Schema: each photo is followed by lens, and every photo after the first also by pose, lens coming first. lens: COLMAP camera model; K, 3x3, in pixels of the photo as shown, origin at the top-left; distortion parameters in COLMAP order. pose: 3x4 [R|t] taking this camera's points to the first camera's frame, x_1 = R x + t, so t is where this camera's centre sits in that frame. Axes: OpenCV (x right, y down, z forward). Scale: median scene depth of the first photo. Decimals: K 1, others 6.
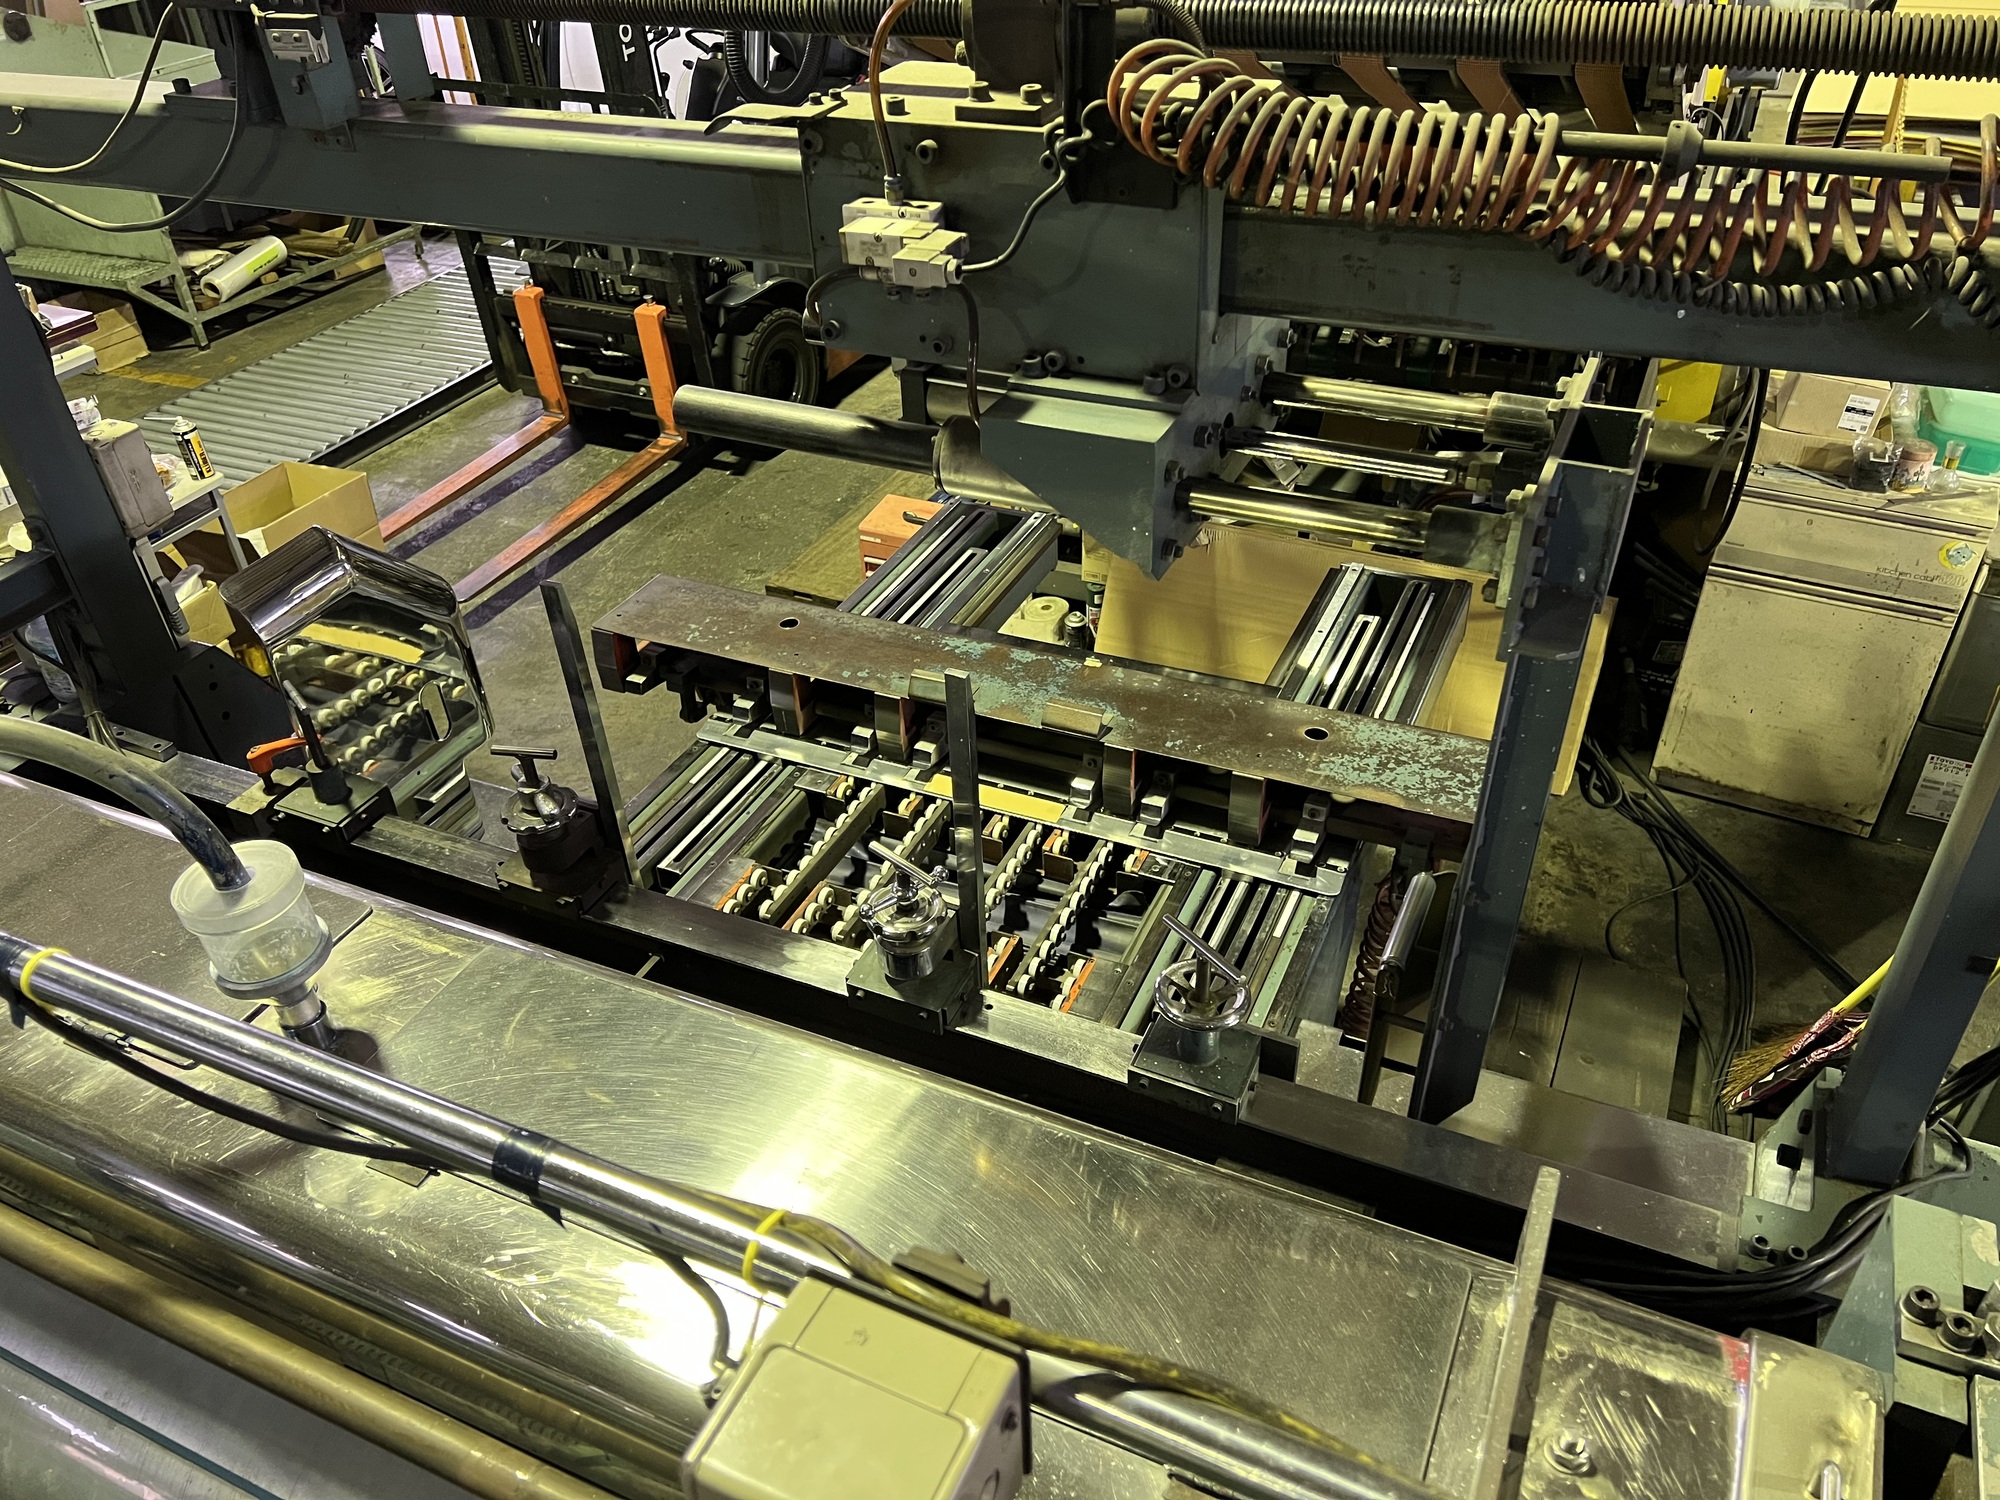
lens RADIAL K [[1496.9, 0, 1002.2], [0, 1496.9, 800.9], [0, 0, 1]] dist [0.030488, 0.000858]
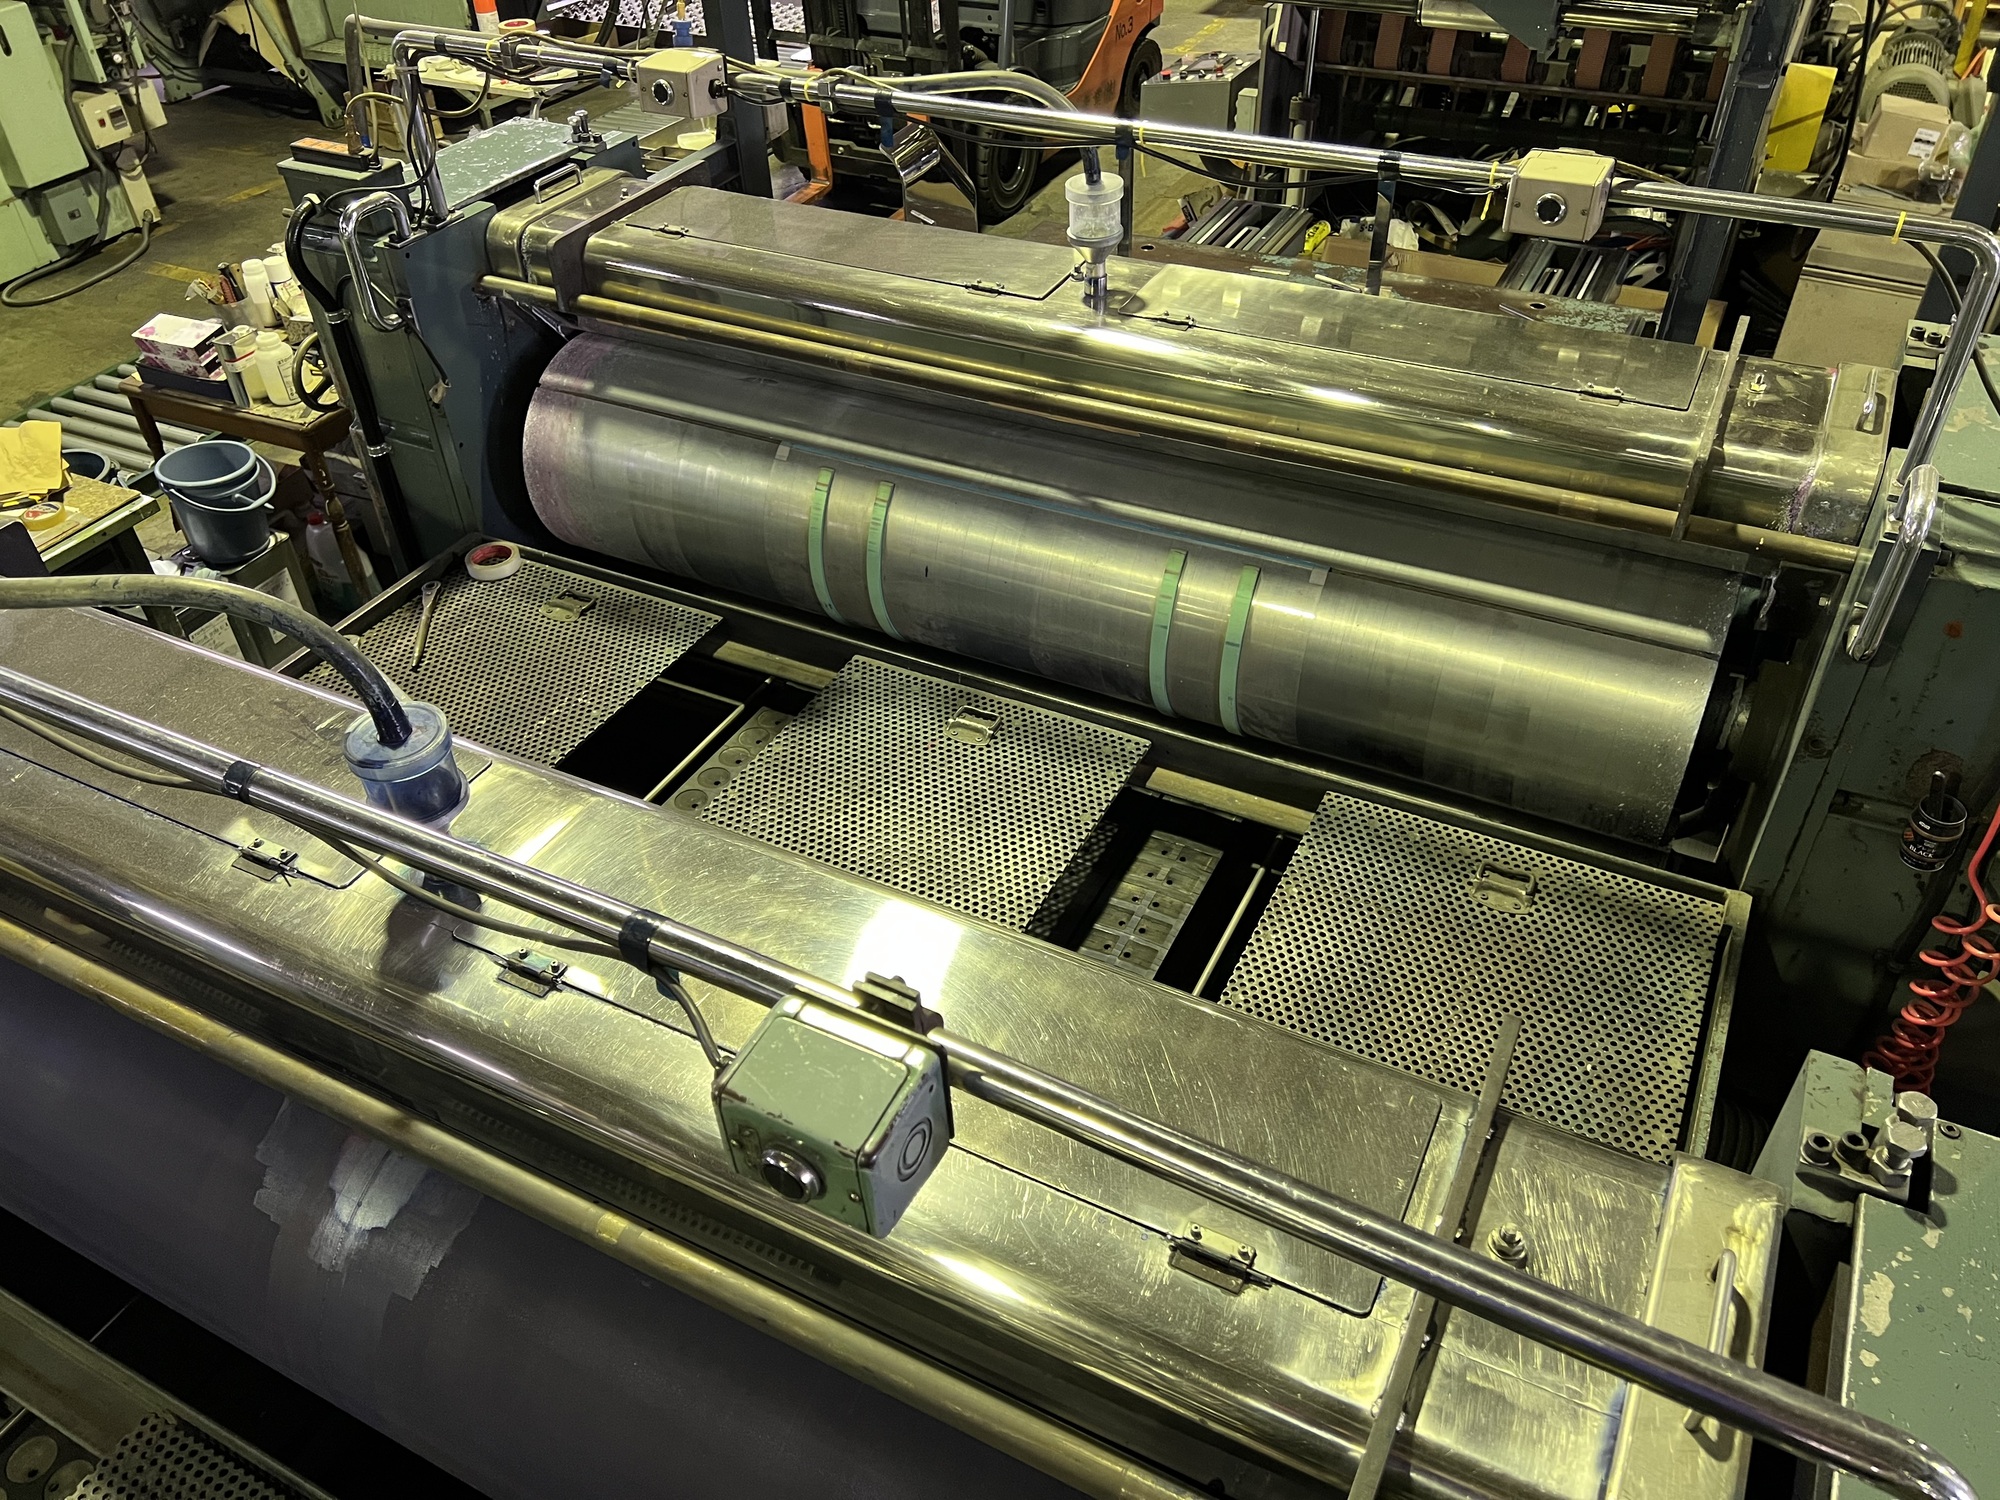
lens RADIAL K [[1522.9, 0, 994.9], [0, 1522.9, 753.9], [0, 0, 1]] dist [0.024871, -0.007733]
pose [[0.998959, 0.040339, -0.021293, -0.200286], [-0.039708, 0.998783, 0.029237, 0.272295], [0.022446, -0.028361, 0.999346, -0.386183]]
